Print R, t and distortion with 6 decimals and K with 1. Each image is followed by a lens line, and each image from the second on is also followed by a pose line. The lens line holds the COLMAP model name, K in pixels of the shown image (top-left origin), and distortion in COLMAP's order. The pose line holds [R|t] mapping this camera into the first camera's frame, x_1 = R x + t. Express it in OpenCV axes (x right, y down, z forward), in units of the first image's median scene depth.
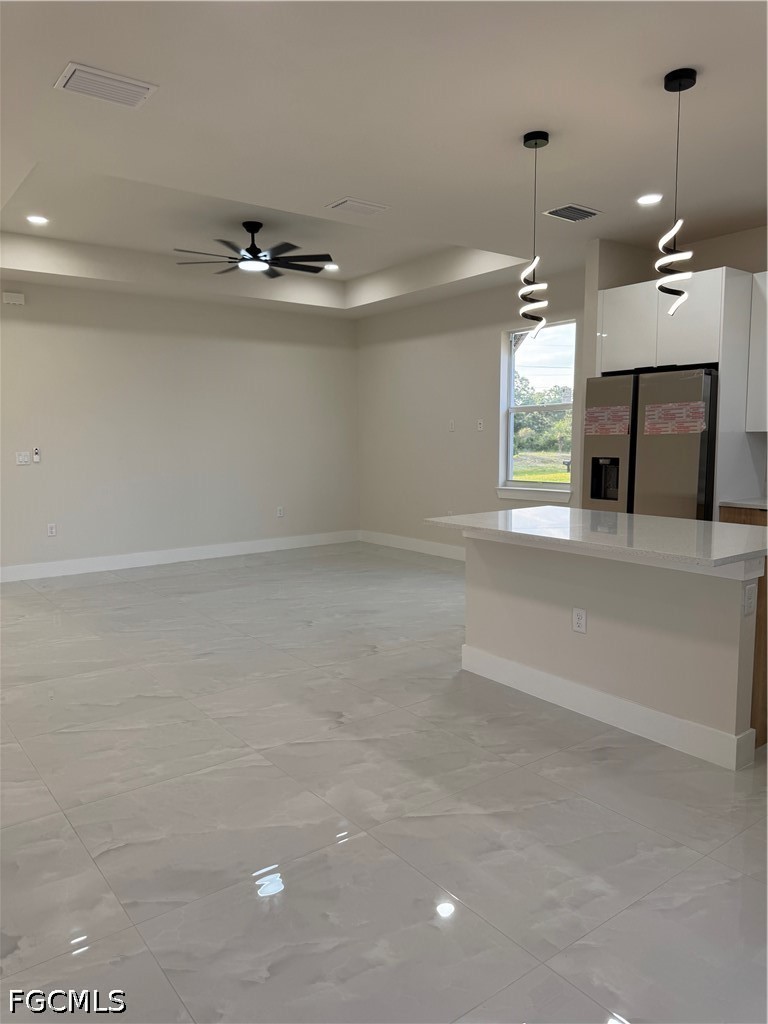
lens RADIAL K [[723.4, 0, 382.2], [0, 723.4, 518.3], [0, 0, 1]] dist [0.043275, -0.053228]
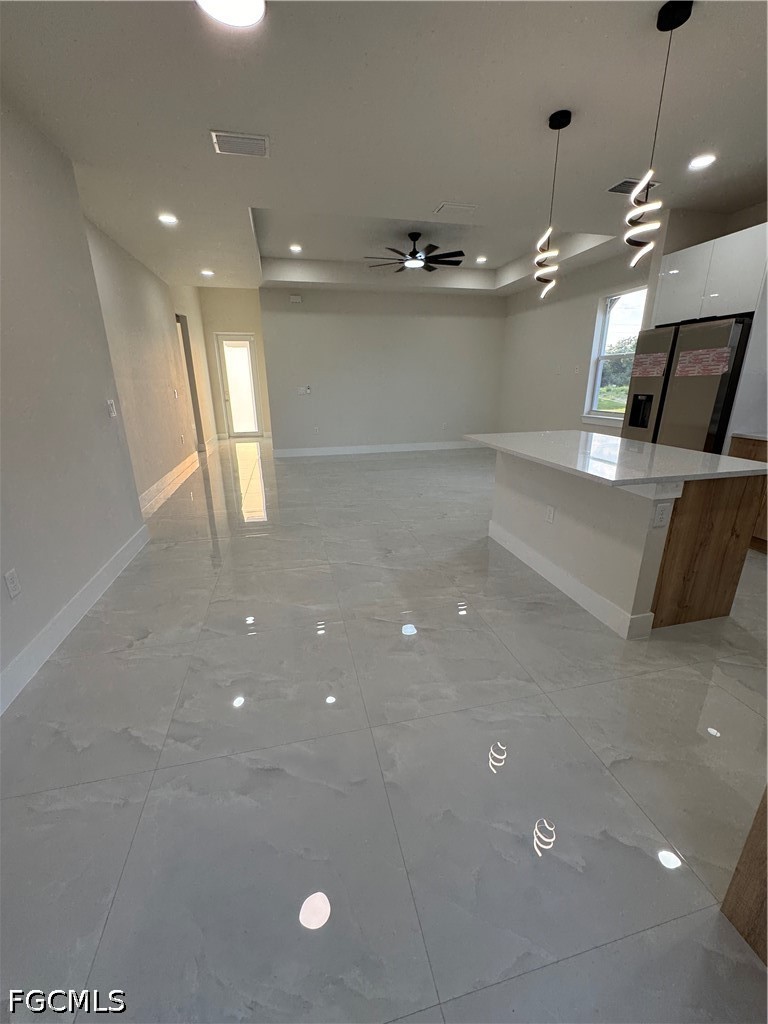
lens RADIAL K [[410.1, 0, 381.5], [0, 410.1, 512.5], [0, 0, 1]] dist [-0.004631, 0.000360]
pose [[0.915820, 0.123410, -0.382156, 0.258812], [-0.044831, 0.977080, 0.208096, -0.011166], [0.399078, -0.173447, 0.900363, 0.150771]]
